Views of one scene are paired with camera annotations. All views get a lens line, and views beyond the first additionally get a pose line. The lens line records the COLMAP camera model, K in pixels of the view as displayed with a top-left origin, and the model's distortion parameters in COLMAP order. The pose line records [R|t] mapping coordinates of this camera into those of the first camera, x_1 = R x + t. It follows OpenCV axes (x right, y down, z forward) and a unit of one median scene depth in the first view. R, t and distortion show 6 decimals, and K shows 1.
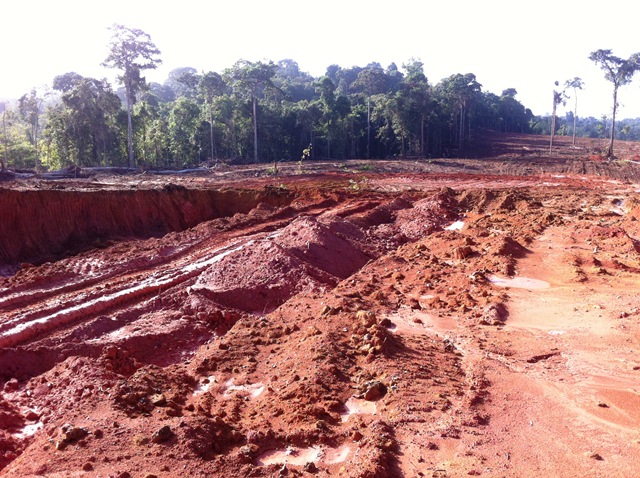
lens RADIAL K [[599.9, 0, 340.5], [0, 599.9, 221.8], [0, 0, 1]] dist [-0.056291, 0.000000]
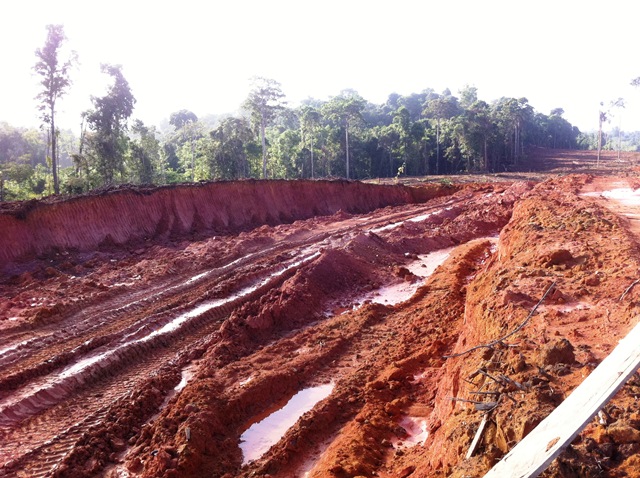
lens RADIAL K [[599.9, 0, 326.3], [0, 599.9, 244.6], [0, 0, 1]] dist [-0.056291, 0.000000]
pose [[0.995674, -0.020415, -0.090647, -0.066015], [0.020353, 0.999792, -0.001617, 0.026877], [0.090661, -0.000235, 0.995882, -0.176343]]
